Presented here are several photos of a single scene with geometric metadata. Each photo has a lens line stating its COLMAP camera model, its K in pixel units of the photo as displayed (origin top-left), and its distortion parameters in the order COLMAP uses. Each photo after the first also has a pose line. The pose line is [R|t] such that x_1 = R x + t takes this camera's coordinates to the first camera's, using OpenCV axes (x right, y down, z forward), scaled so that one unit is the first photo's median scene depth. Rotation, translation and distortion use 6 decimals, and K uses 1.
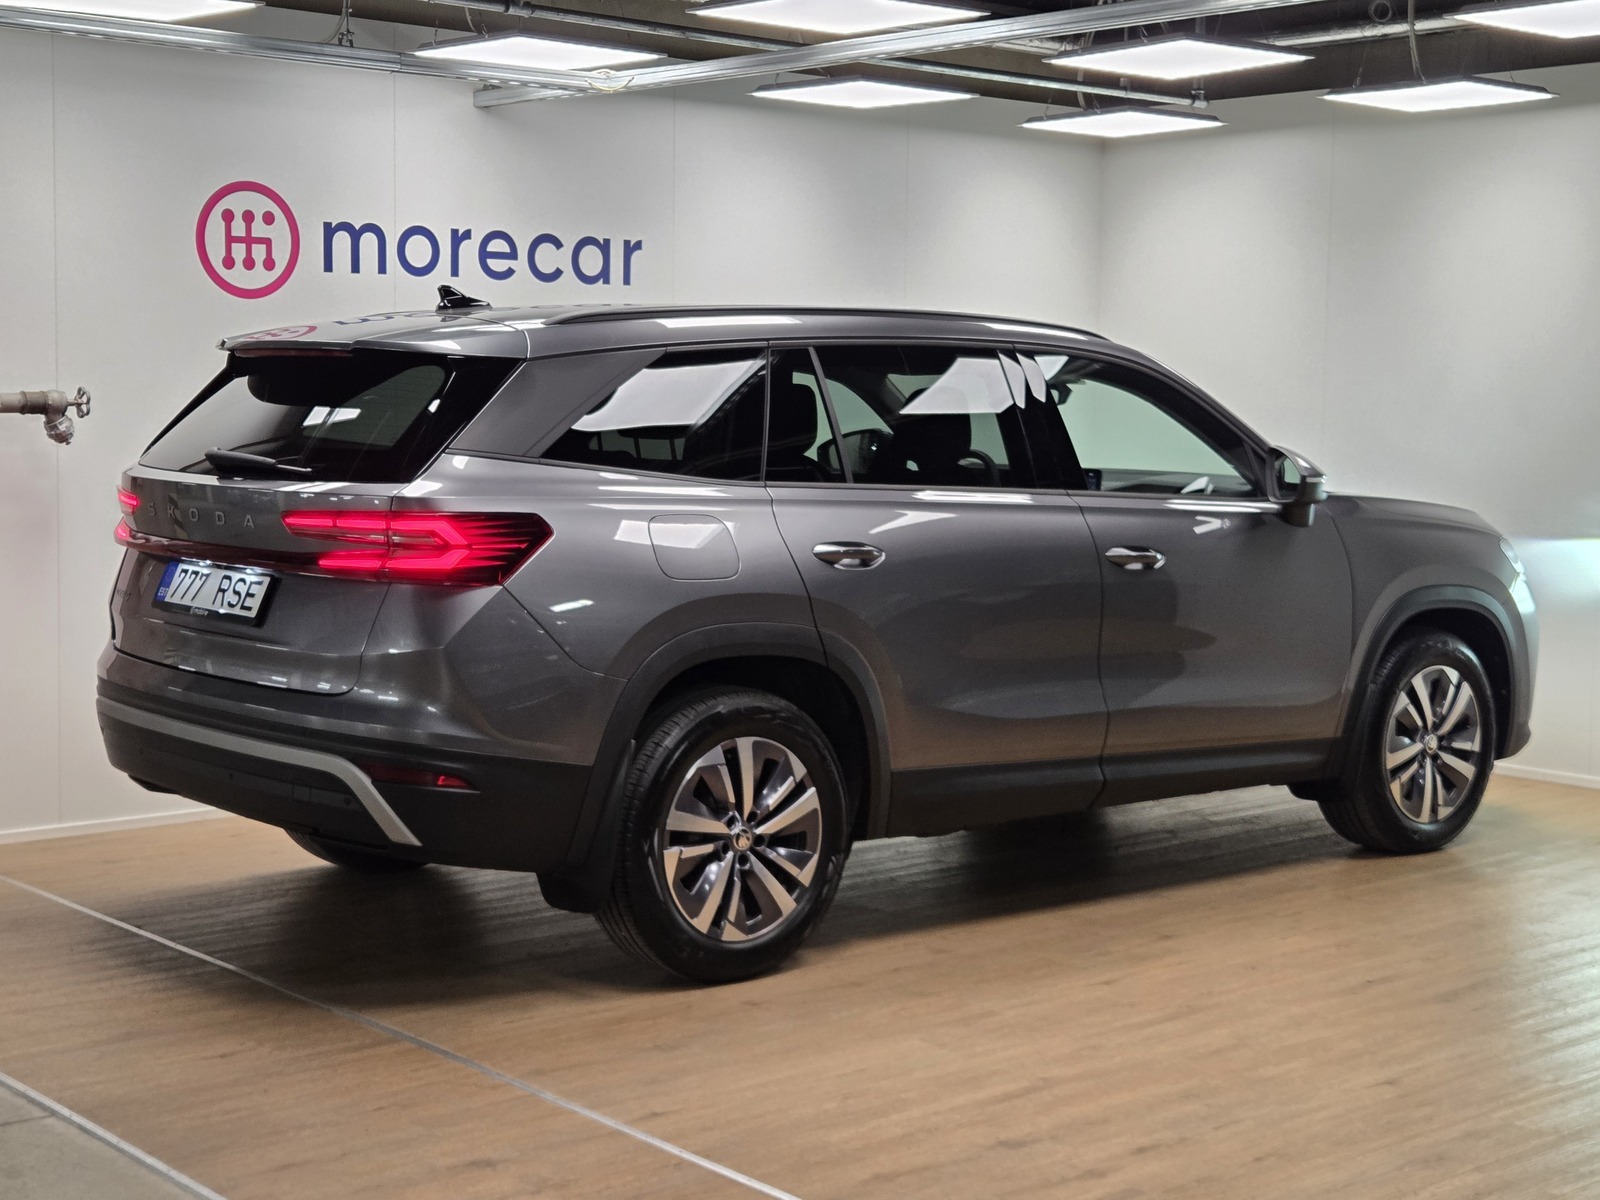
lens RADIAL K [[2458.5, 0, 802.5], [0, 2458.5, 596.6], [0, 0, 1]] dist [0.052747, 0.000000]
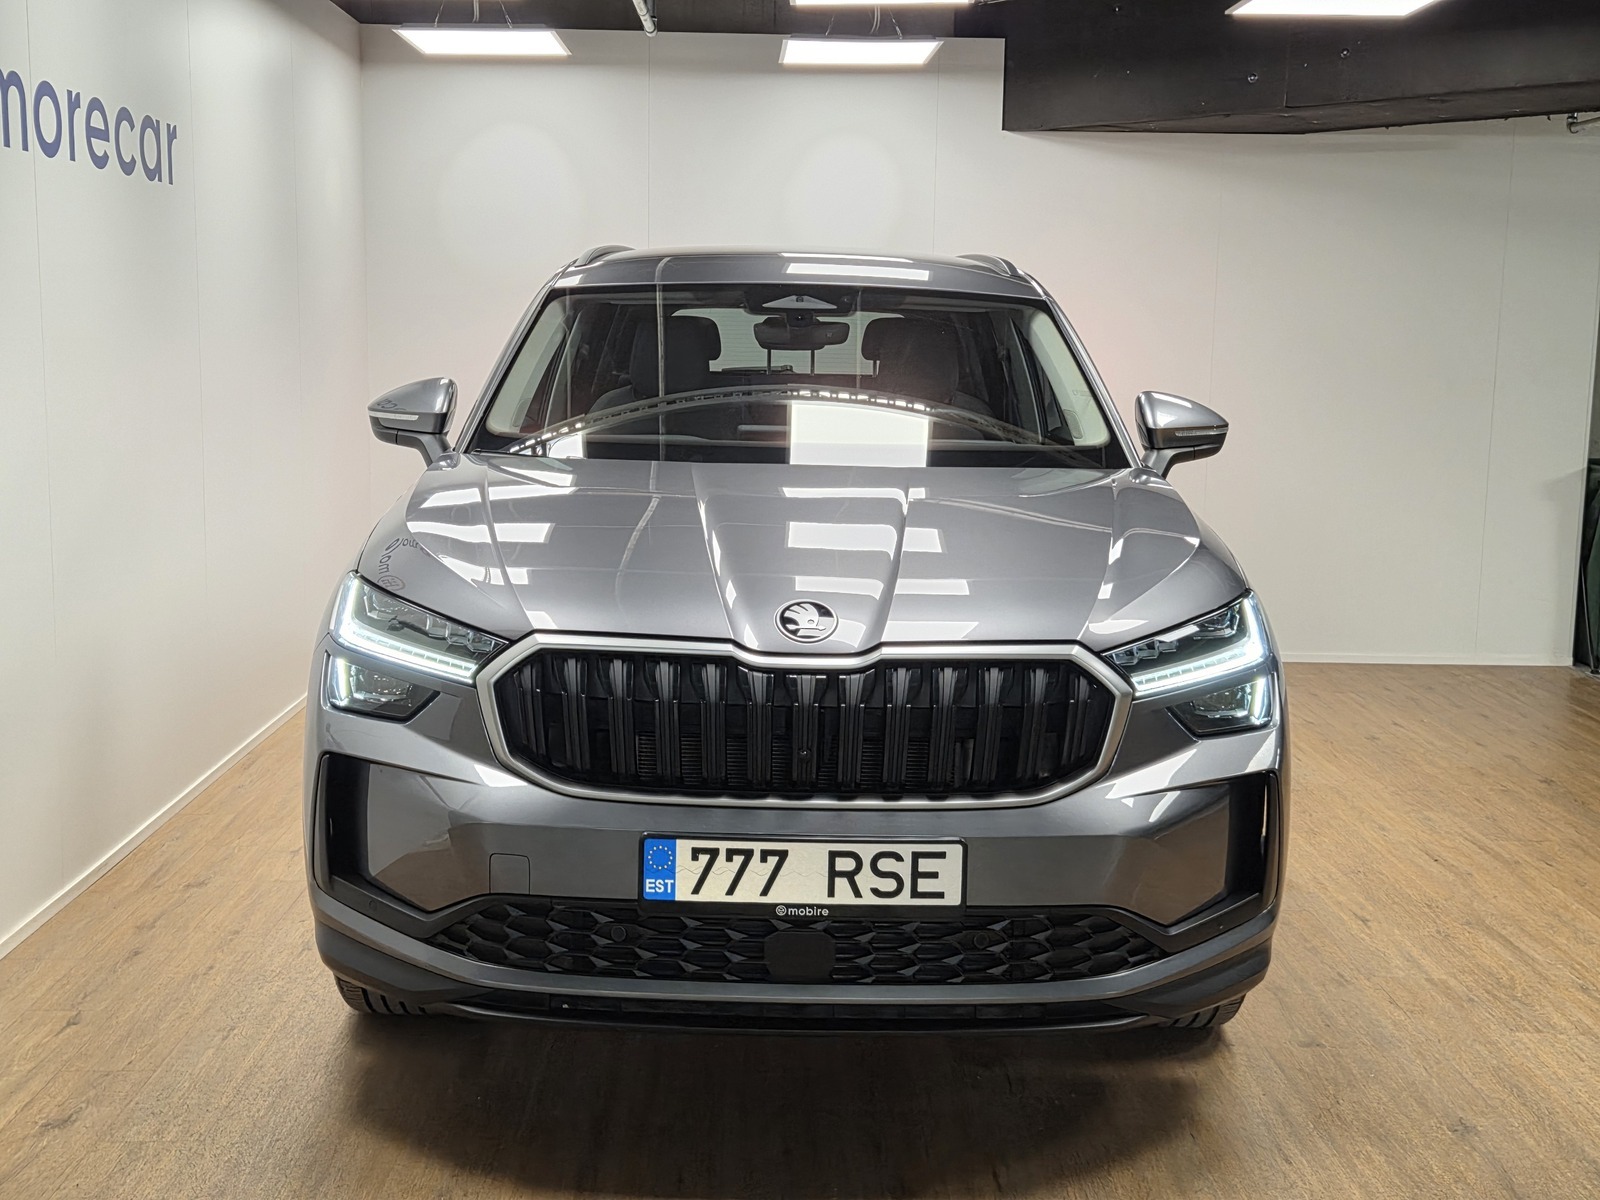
lens RADIAL K [[1885.2, 0, 803.6], [0, 1885.2, 608.9], [0, 0, 1]] dist [0.057575, 0.000000]
pose [[0.644120, -0.116908, 0.755938, -0.497425], [0.060154, 0.992933, 0.102304, -0.053139], [-0.762556, -0.020424, 0.646600, 0.562394]]
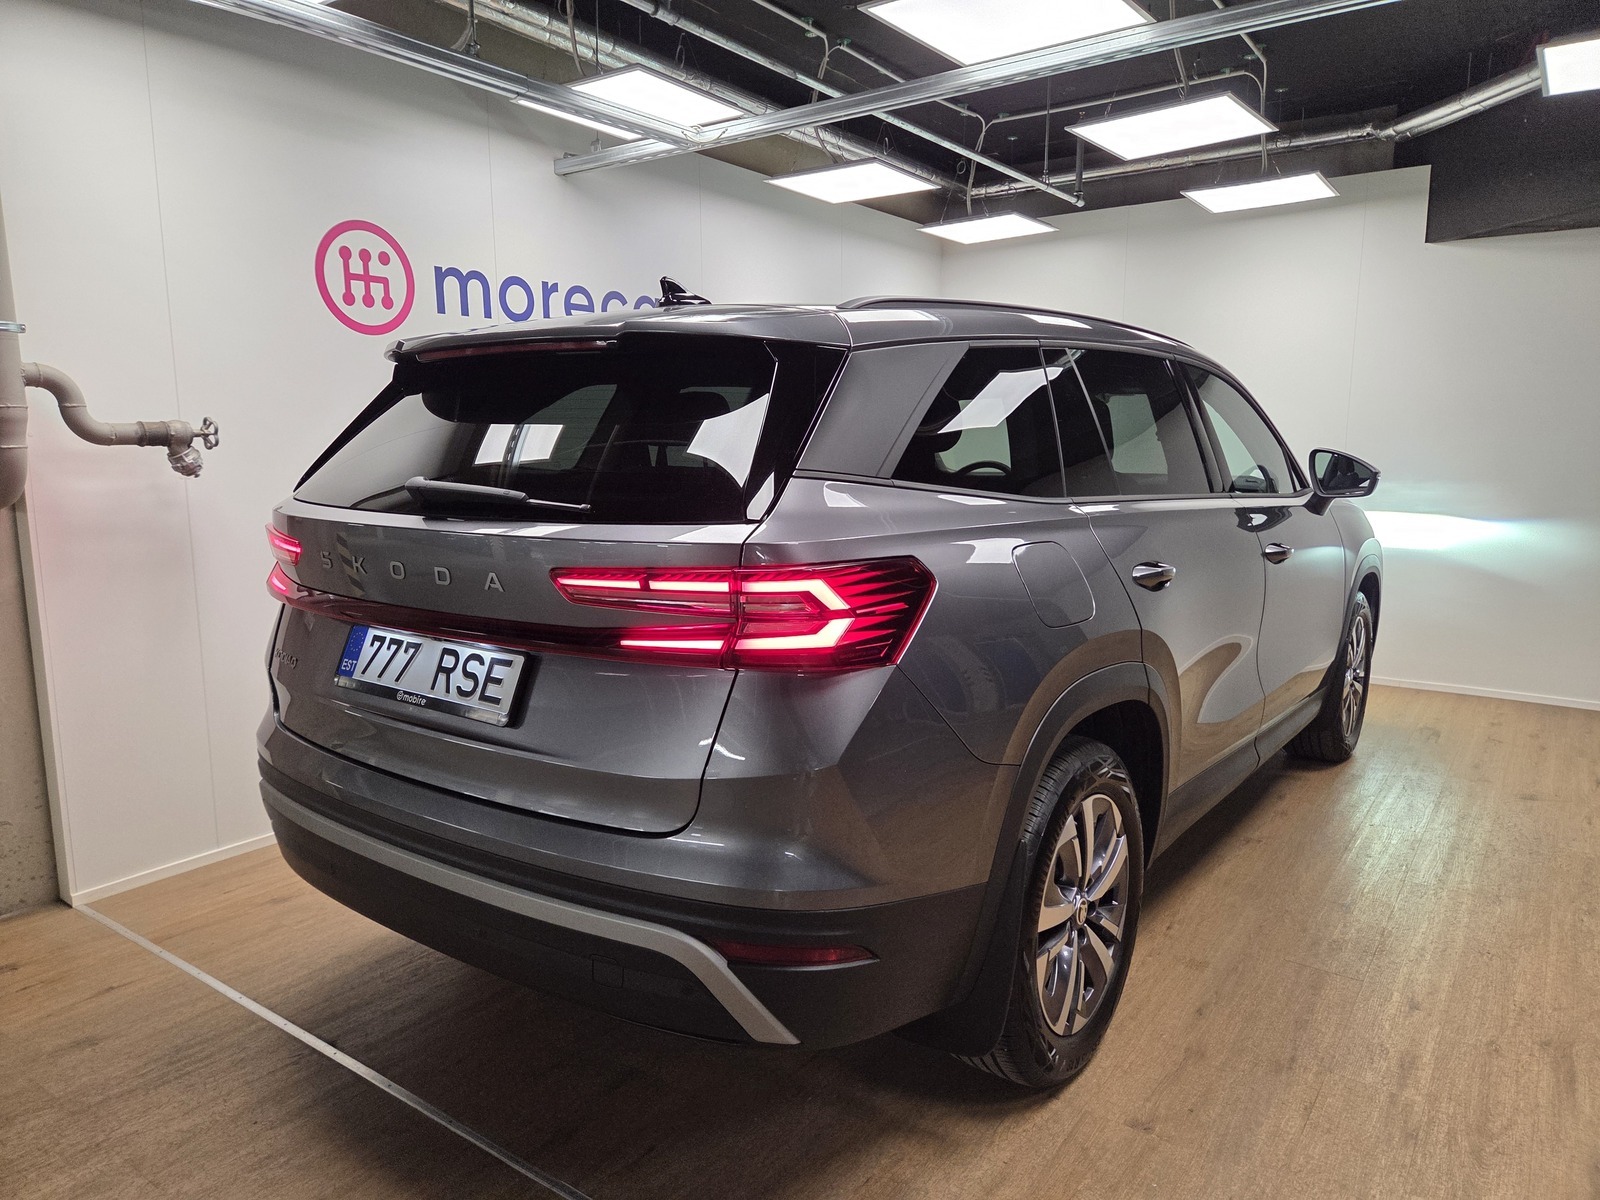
lens RADIAL K [[1065.4, 0, 791.1], [0, 1065.4, 610.1], [0, 0, 1]] dist [0.055667, -0.042010]
pose [[0.976756, -0.054449, 0.207323, -0.162090], [0.039030, 0.996208, 0.077755, -0.033846], [-0.210771, -0.067856, 0.975178, 0.540497]]
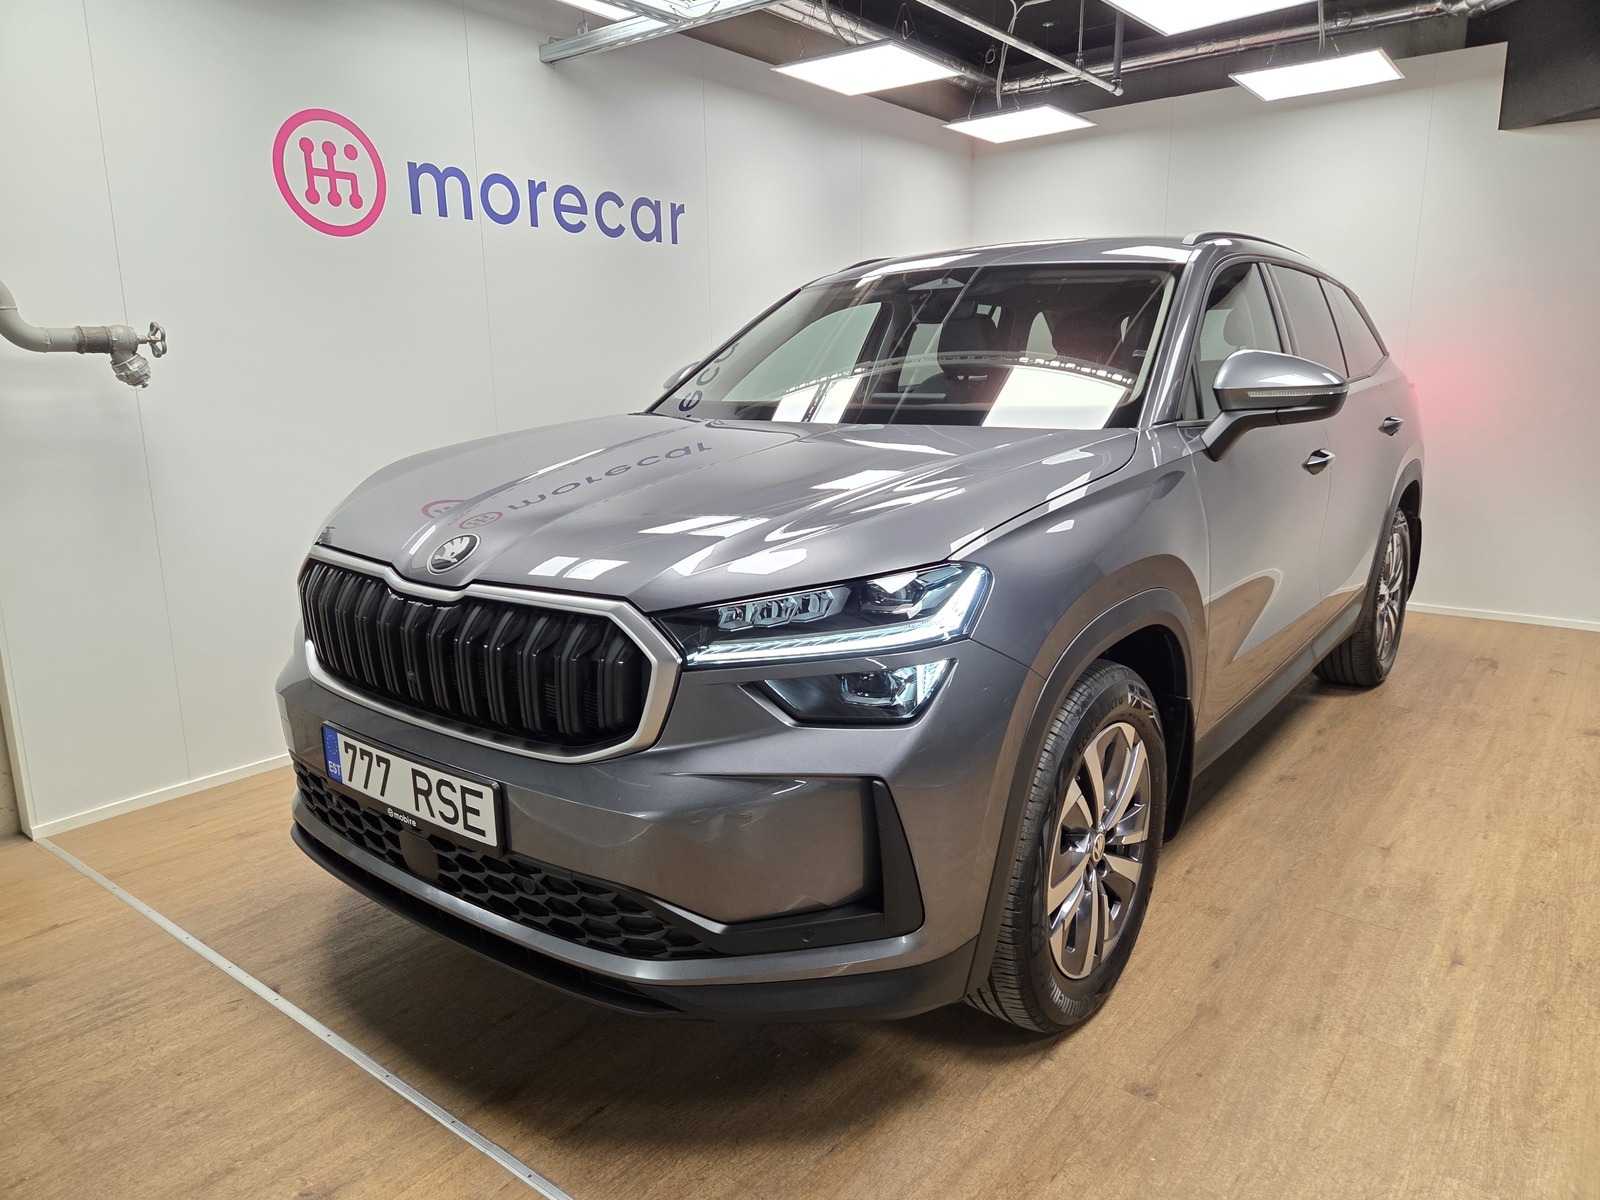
lens RADIAL K [[1065.4, 0, 797.0], [0, 1065.4, 603.5], [0, 0, 1]] dist [0.055667, -0.042010]
pose [[0.983445, -0.066312, 0.168636, -0.136064], [0.044370, 0.990427, 0.130709, -0.024662], [-0.175690, -0.121063, 0.976973, 0.567784]]
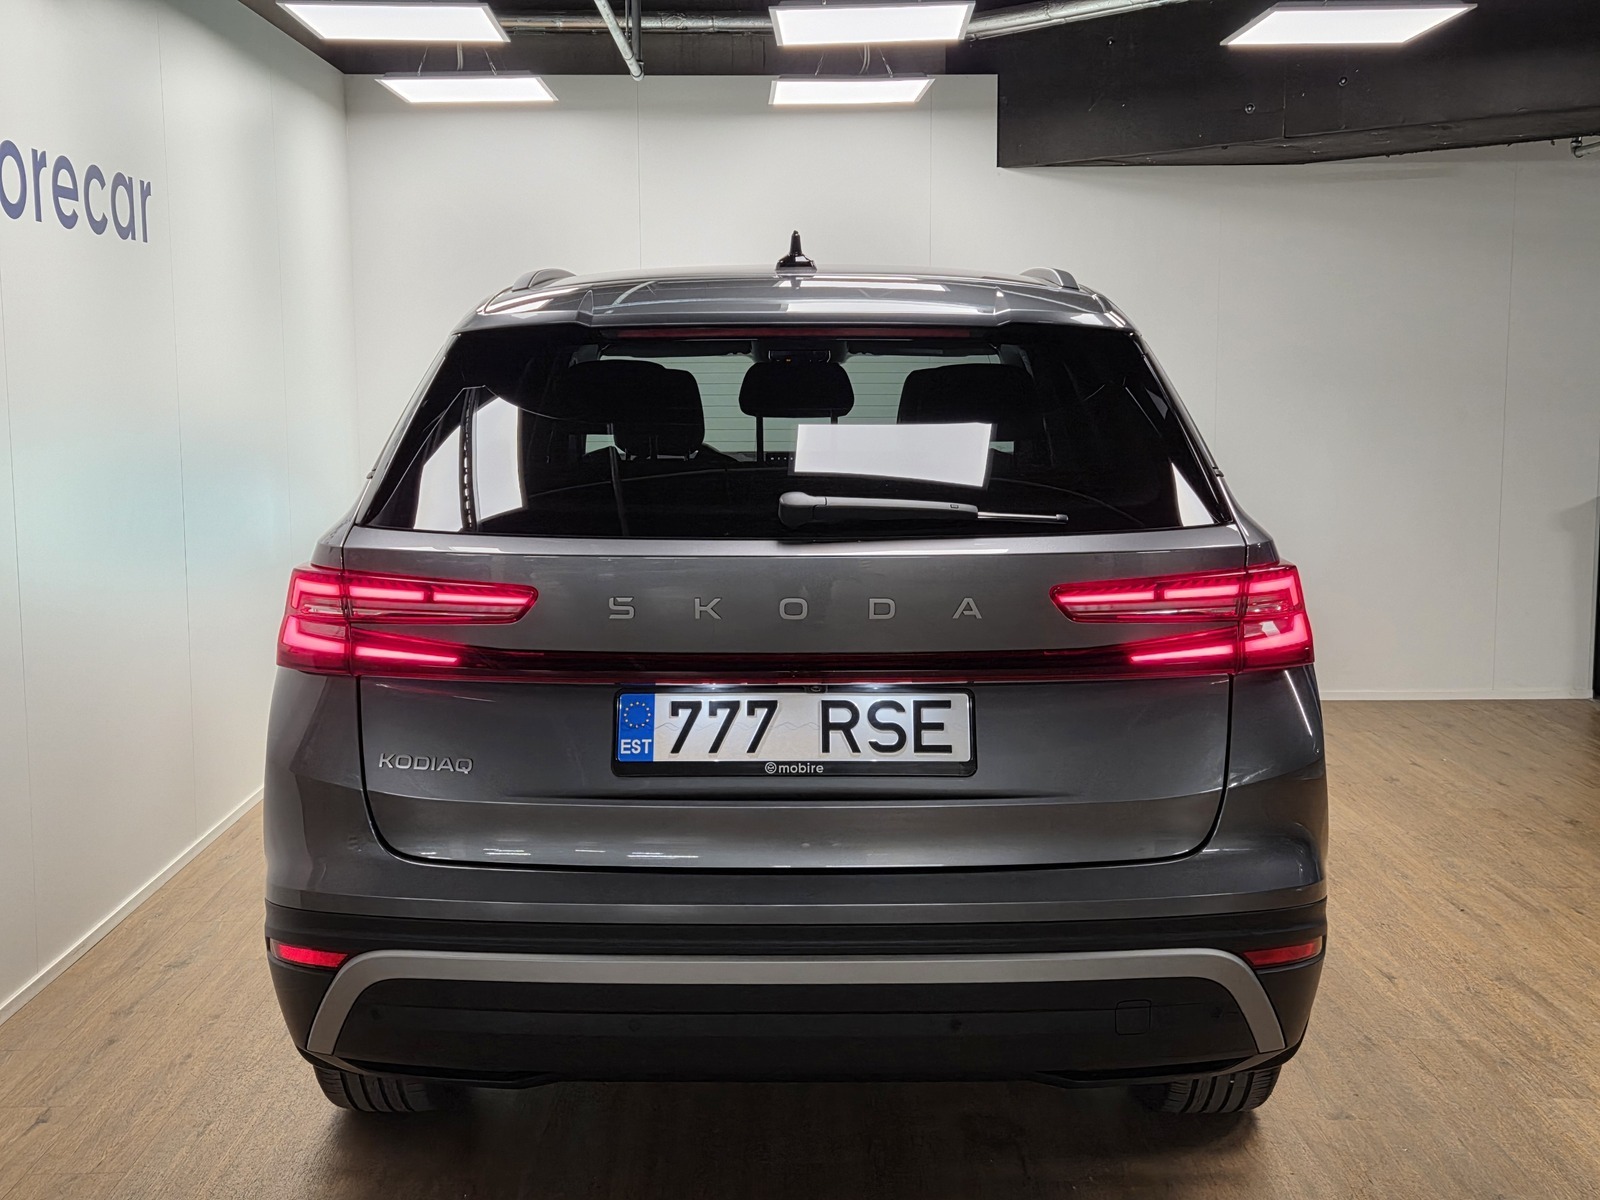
lens RADIAL K [[1885.2, 0, 806.2], [0, 1885.2, 607.1], [0, 0, 1]] dist [0.057575, 0.000000]
pose [[0.644175, -0.115670, 0.756081, -0.478296], [0.081556, 0.993251, 0.082468, -0.057524], [-0.760518, 0.008540, 0.649261, 0.572756]]
